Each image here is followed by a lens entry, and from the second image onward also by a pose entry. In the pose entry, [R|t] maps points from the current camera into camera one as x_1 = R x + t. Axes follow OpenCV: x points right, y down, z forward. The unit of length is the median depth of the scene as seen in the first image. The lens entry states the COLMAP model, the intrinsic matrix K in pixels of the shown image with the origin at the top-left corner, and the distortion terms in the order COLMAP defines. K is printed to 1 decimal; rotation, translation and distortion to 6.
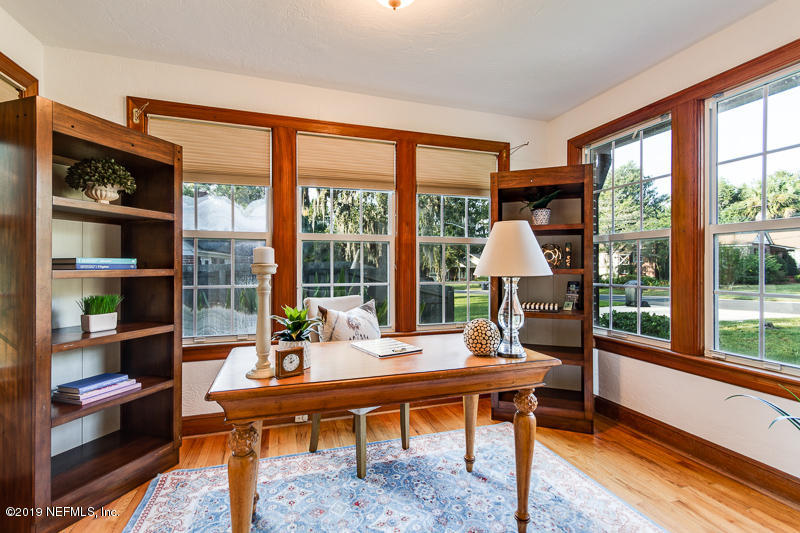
lens RADIAL K [[370.5, 0, 394.2], [0, 370.5, 264.8], [0, 0, 1]] dist [0.001619, -0.000356]
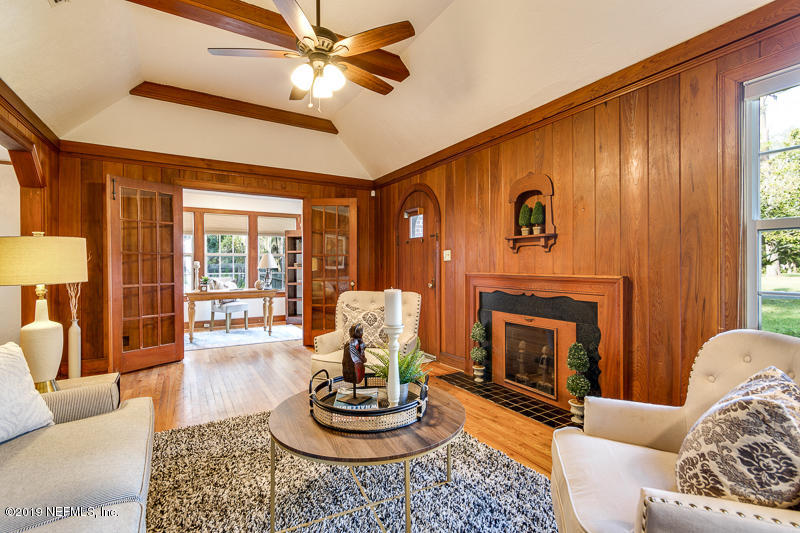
lens RADIAL K [[370.5, 0, 408.6], [0, 370.5, 266.1], [0, 0, 1]] dist [0.001619, -0.000356]
pose [[0.977483, 0.000681, 0.211015, 0.540490], [0.001164, 0.999962, -0.008619, 0.028867], [-0.211013, 0.008671, 0.977445, -1.704522]]
